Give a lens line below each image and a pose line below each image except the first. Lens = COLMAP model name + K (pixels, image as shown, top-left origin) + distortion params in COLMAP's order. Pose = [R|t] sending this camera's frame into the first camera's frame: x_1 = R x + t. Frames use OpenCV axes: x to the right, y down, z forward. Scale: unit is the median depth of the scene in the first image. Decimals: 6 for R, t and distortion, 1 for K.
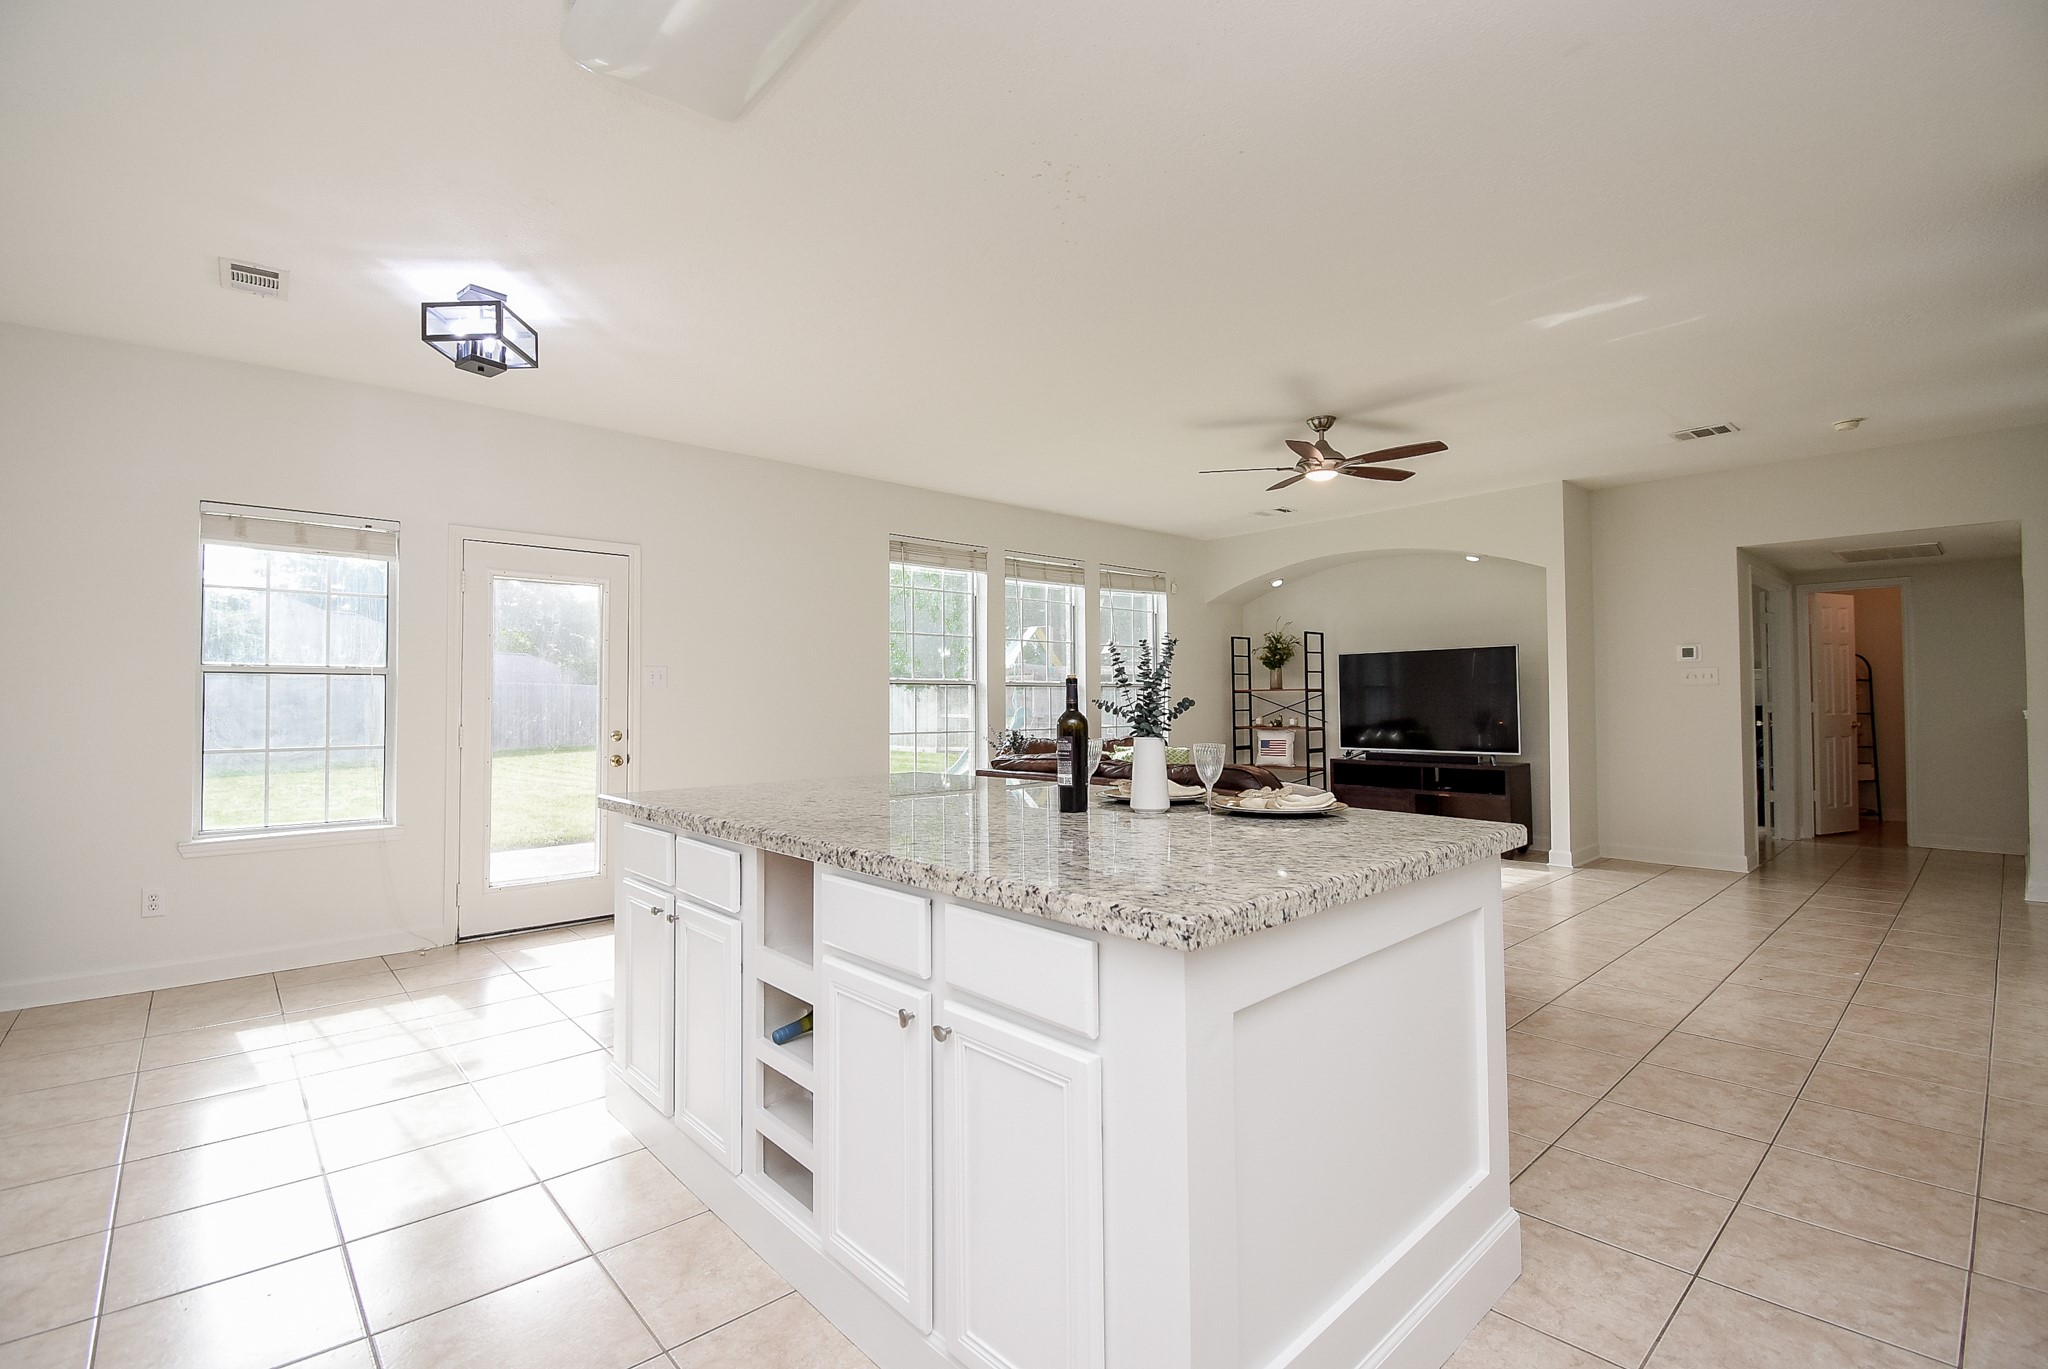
lens RADIAL K [[908.3, 0, 1007.6], [0, 908.3, 675.5], [0, 0, 1]] dist [-0.008532, -0.005766]
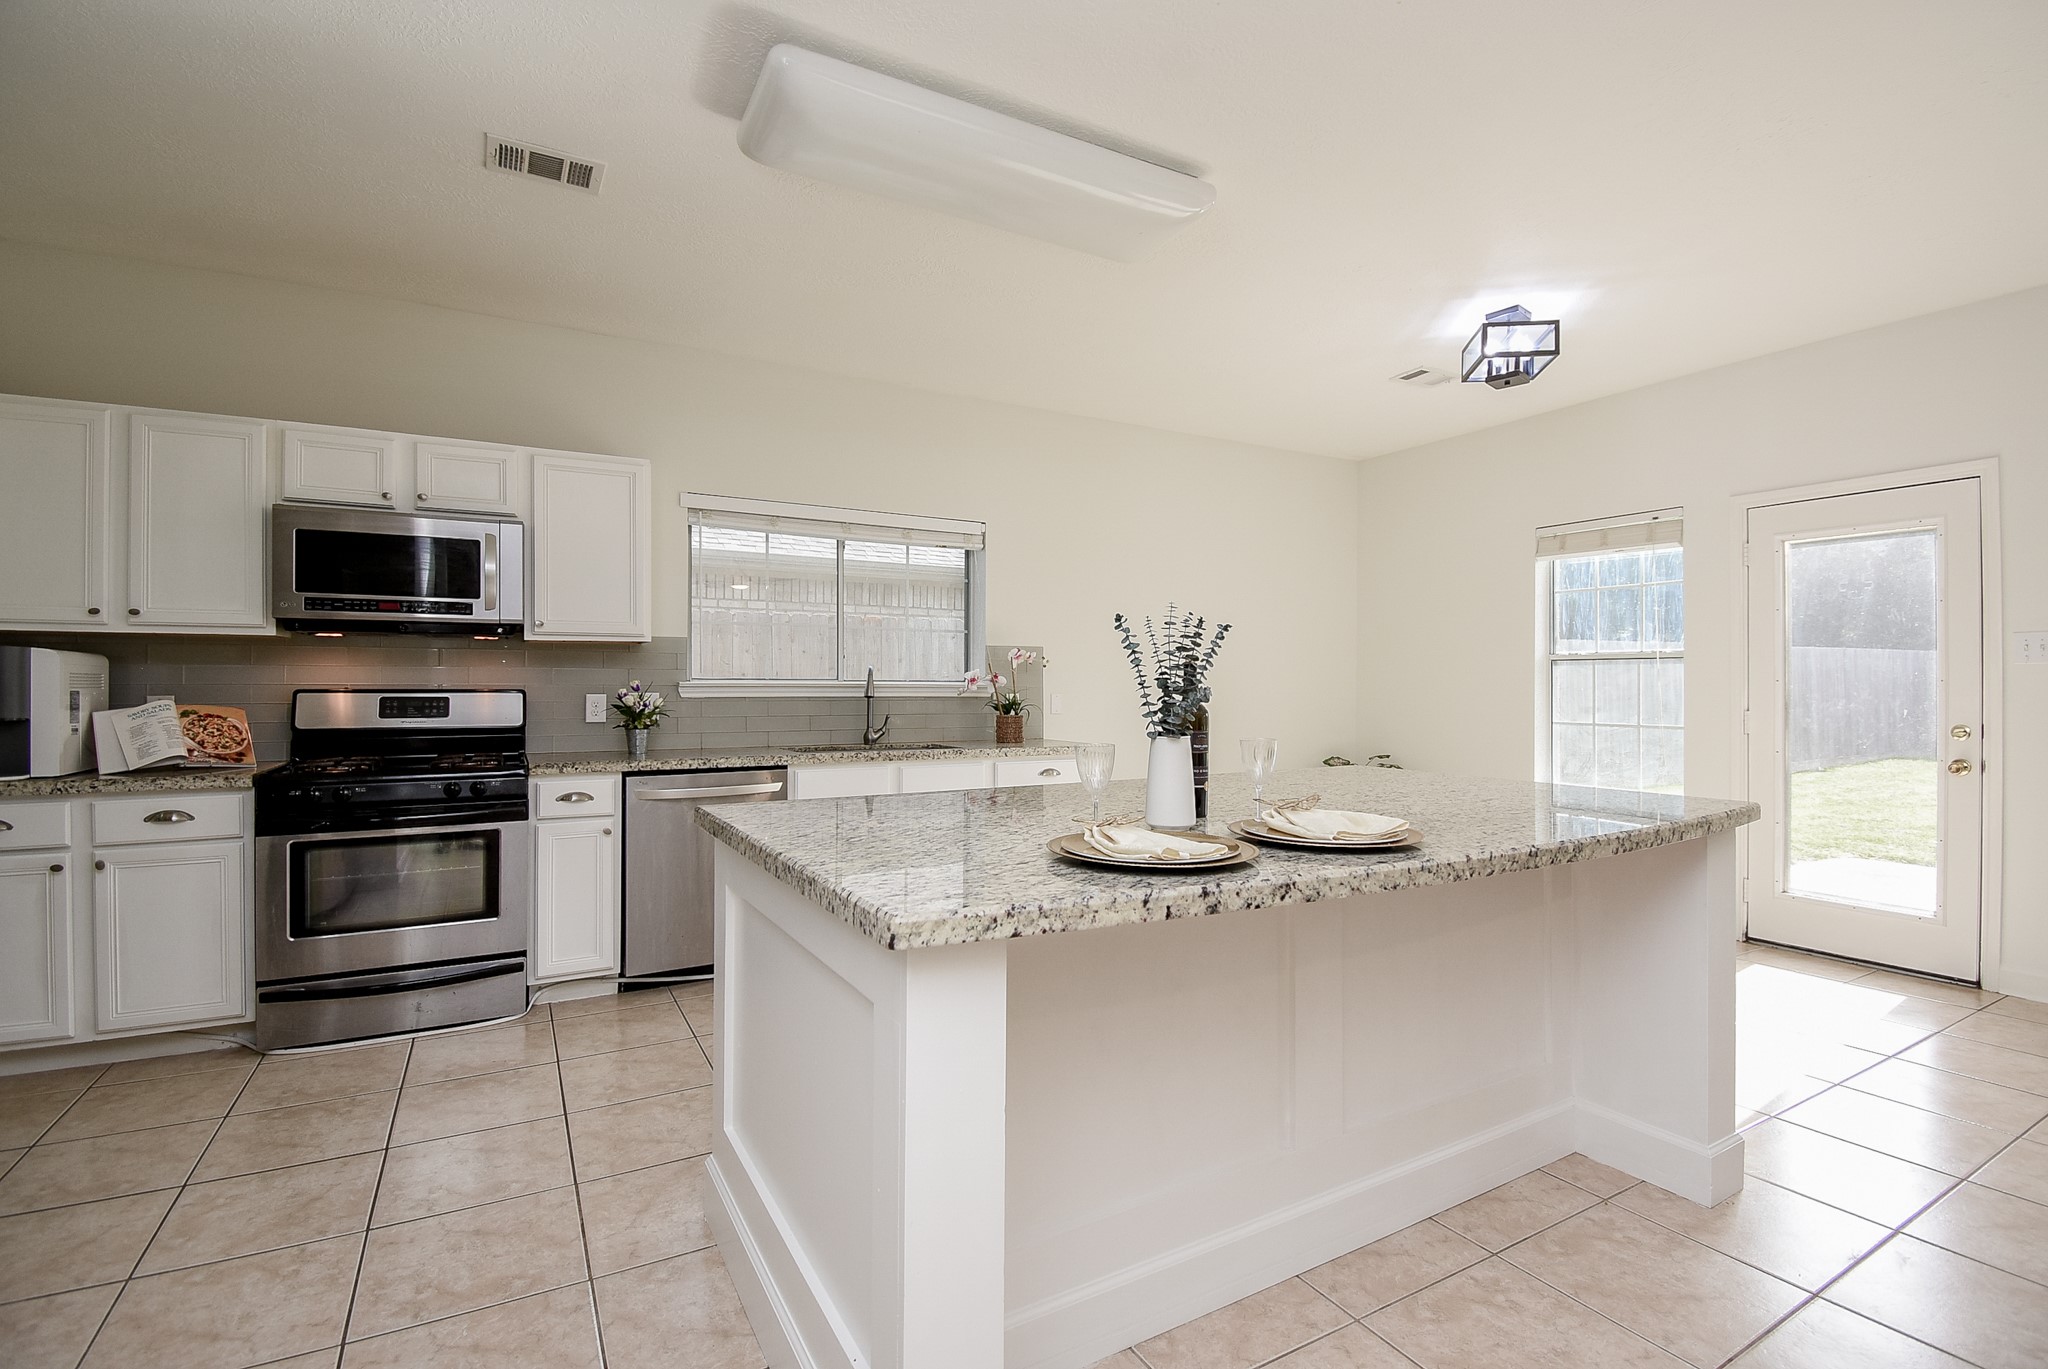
lens RADIAL K [[908.3, 0, 1063.2], [0, 908.3, 678.3], [0, 0, 1]] dist [-0.008532, -0.005766]
pose [[-0.188111, -0.005682, -0.982131, 0.270520], [0.025437, 0.999620, -0.010655, 0.009471], [0.981818, -0.026986, -0.187895, 0.296307]]
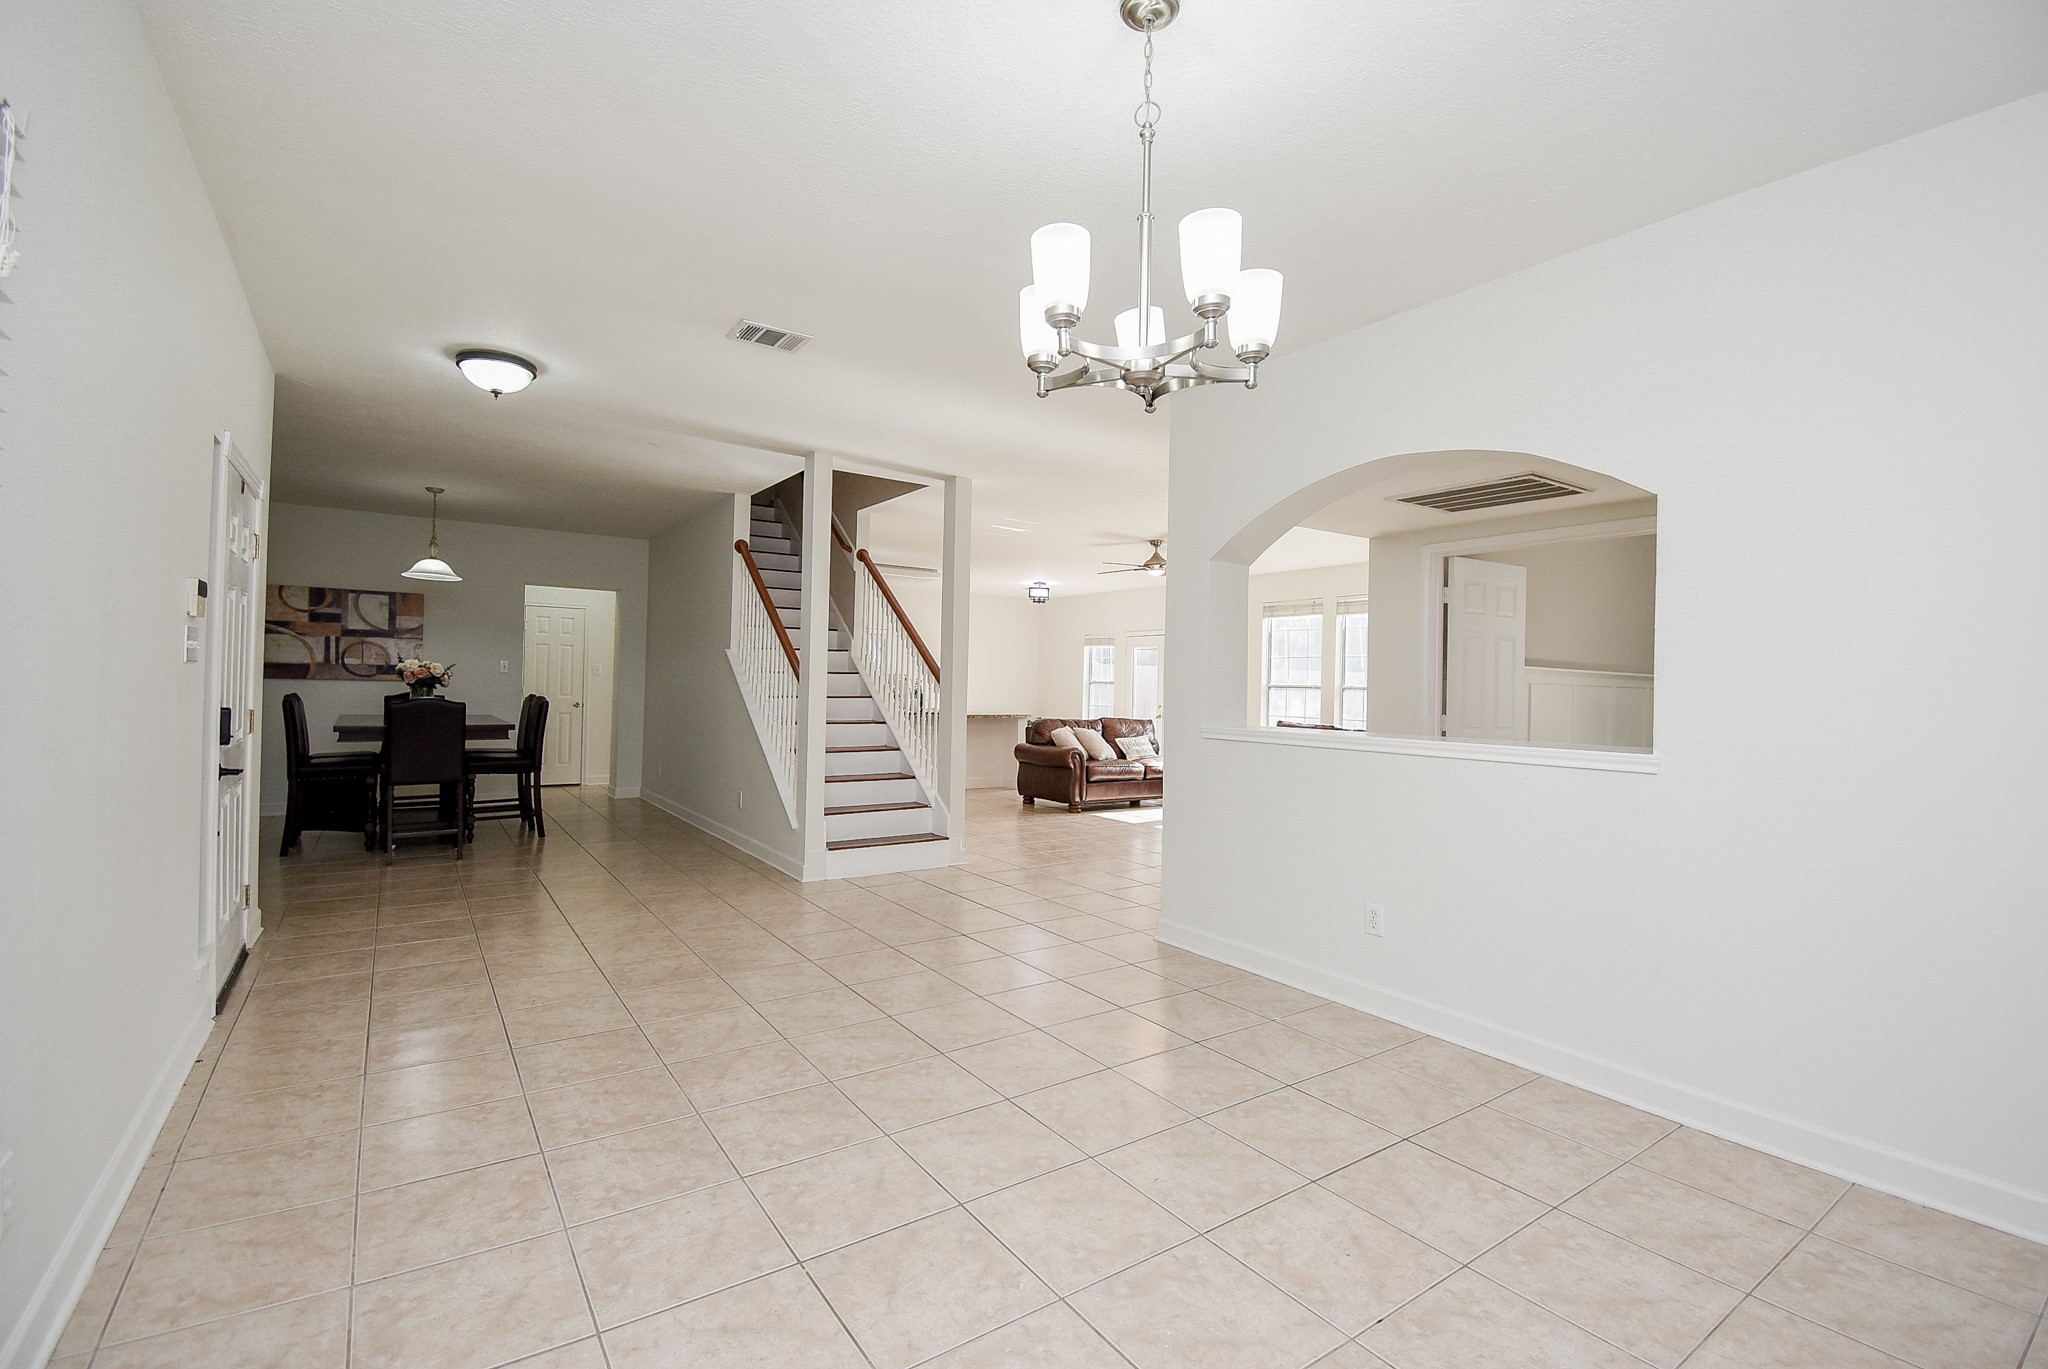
lens RADIAL K [[908.3, 0, 1023.0], [0, 908.3, 676.9], [0, 0, 1]] dist [-0.008532, -0.005766]
pose [[-0.132459, -0.010018, -0.991138, 1.384952], [0.003965, 0.999936, -0.010636, 0.004581], [0.991181, -0.005339, -0.132410, 0.628412]]
